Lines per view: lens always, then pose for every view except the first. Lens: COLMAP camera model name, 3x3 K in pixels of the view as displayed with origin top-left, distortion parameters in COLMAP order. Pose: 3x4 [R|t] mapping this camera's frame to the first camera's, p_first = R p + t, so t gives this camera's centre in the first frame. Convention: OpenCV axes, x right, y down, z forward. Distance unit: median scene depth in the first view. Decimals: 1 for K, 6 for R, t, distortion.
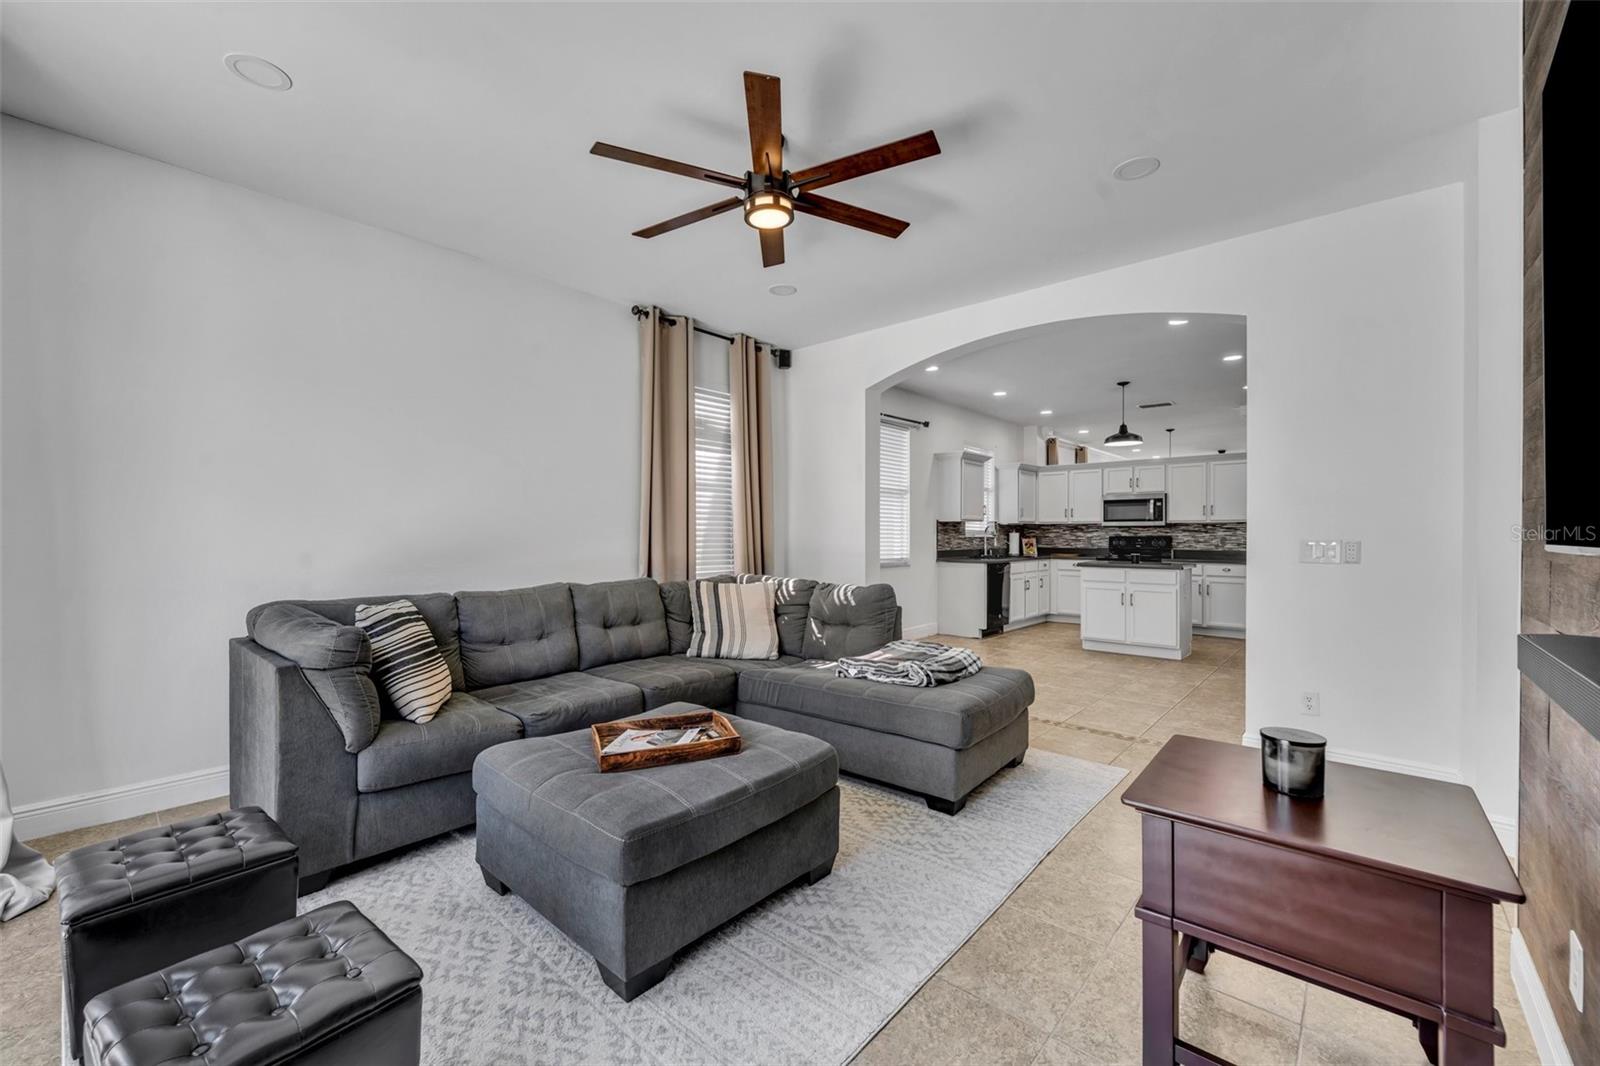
lens RADIAL K [[637.3, 0, 795.1], [0, 637.3, 540.0], [0, 0, 1]] dist [-0.010620, 0.000112]
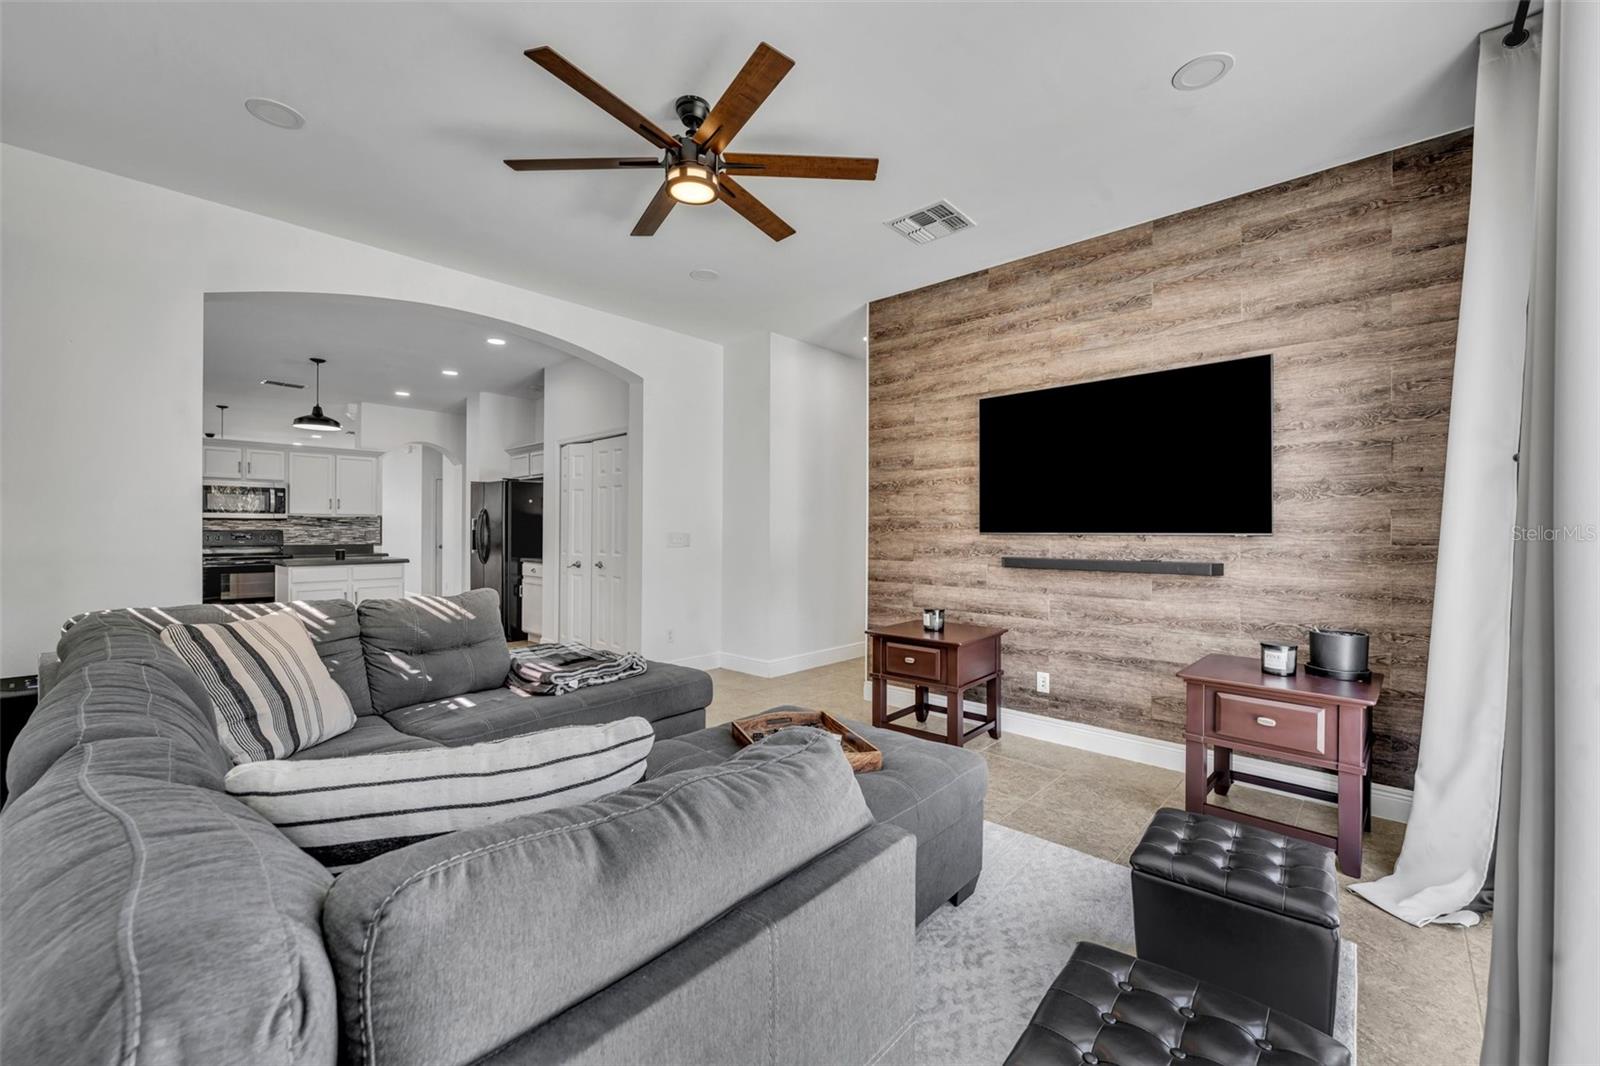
lens RADIAL K [[637.3, 0, 791.7], [0, 637.3, 530.3], [0, 0, 1]] dist [-0.010620, 0.000112]
pose [[0.020355, -0.000918, 0.999792, -0.302845], [0.006511, 0.999978, 0.000786, -0.002143], [-0.999772, 0.006494, 0.020360, 0.259490]]
